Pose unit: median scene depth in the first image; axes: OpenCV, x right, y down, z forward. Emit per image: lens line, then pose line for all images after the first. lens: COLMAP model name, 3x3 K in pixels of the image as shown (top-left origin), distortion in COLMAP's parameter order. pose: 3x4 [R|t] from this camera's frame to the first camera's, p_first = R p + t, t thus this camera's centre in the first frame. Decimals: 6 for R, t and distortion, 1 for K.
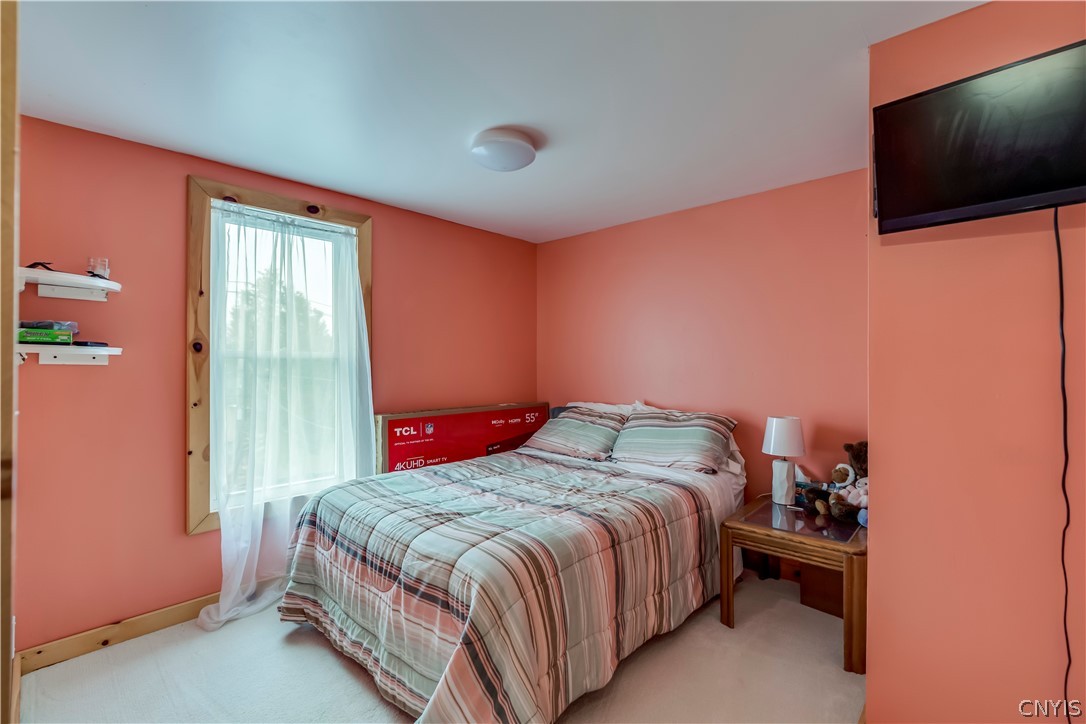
lens RADIAL K [[496.0, 0, 546.3], [0, 496.0, 360.9], [0, 0, 1]] dist [-0.003459, 0.000376]
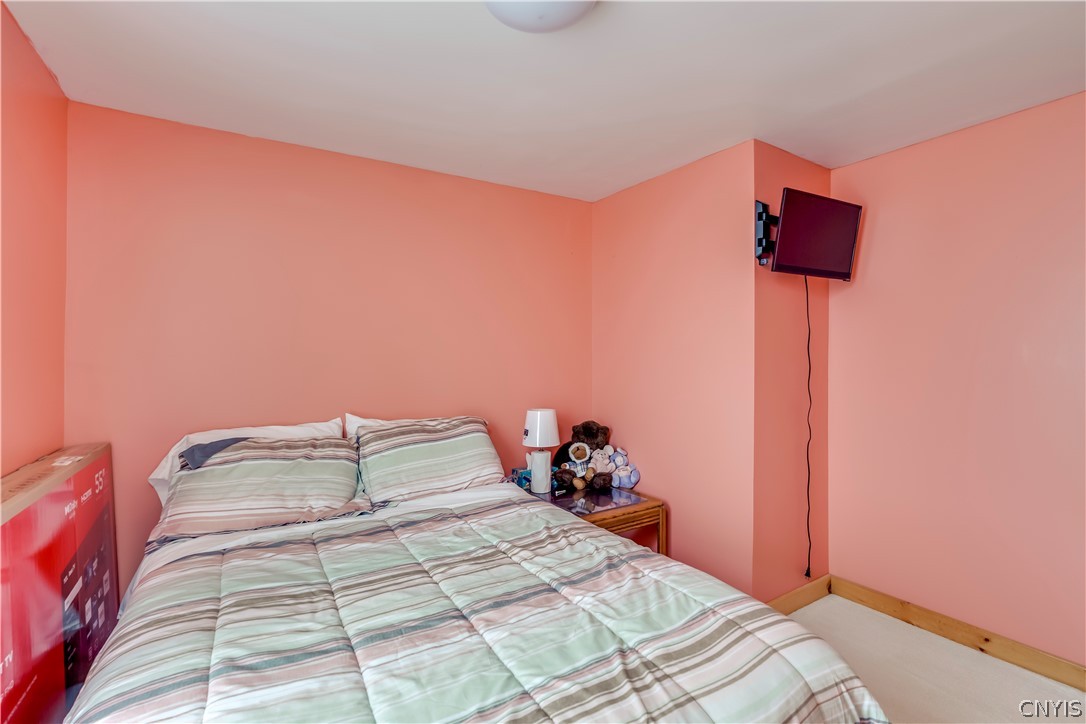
lens RADIAL K [[496.0, 0, 546.3], [0, 496.0, 360.9], [0, 0, 1]] dist [-0.003459, 0.000376]
pose [[0.258023, -0.009746, 0.966090, -0.577998], [-0.000805, 0.999947, 0.010303, -0.000402], [-0.966139, -0.003436, 0.258001, 0.785626]]
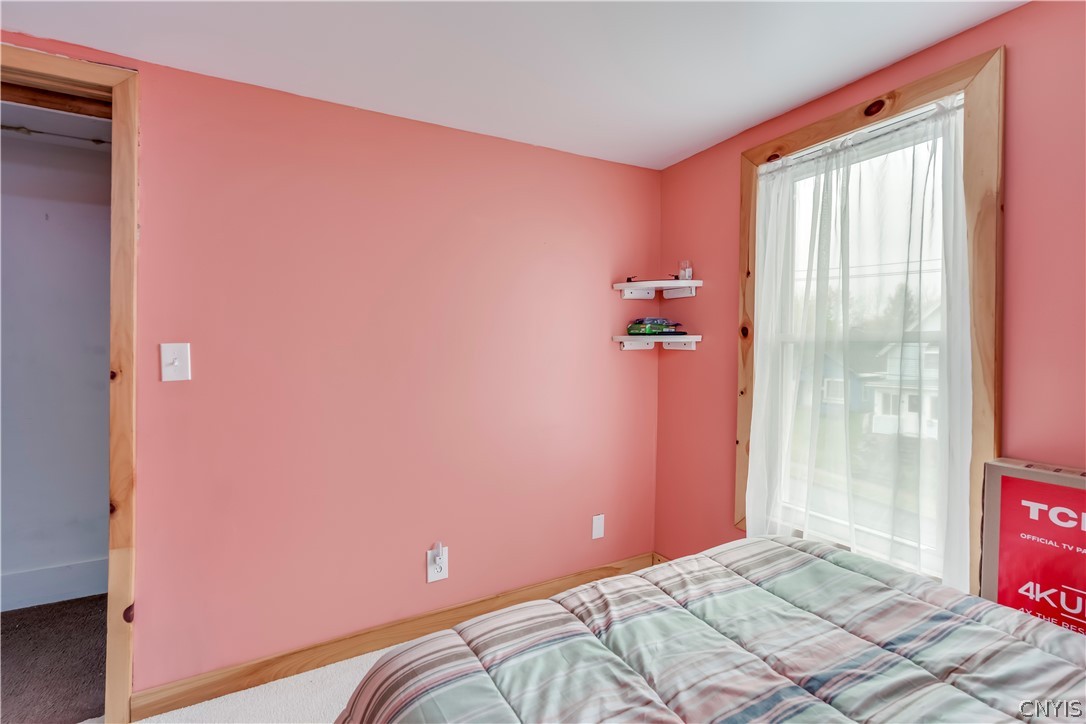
lens RADIAL K [[493.0, 0, 539.5], [0, 493.0, 348.2], [0, 0, 1]] dist [-0.005152, -0.000393]
pose [[-0.310690, 0.005560, -0.950495, 0.305053], [0.004264, 0.999981, 0.004456, -0.002863], [0.950502, -0.002669, -0.310708, 0.914131]]
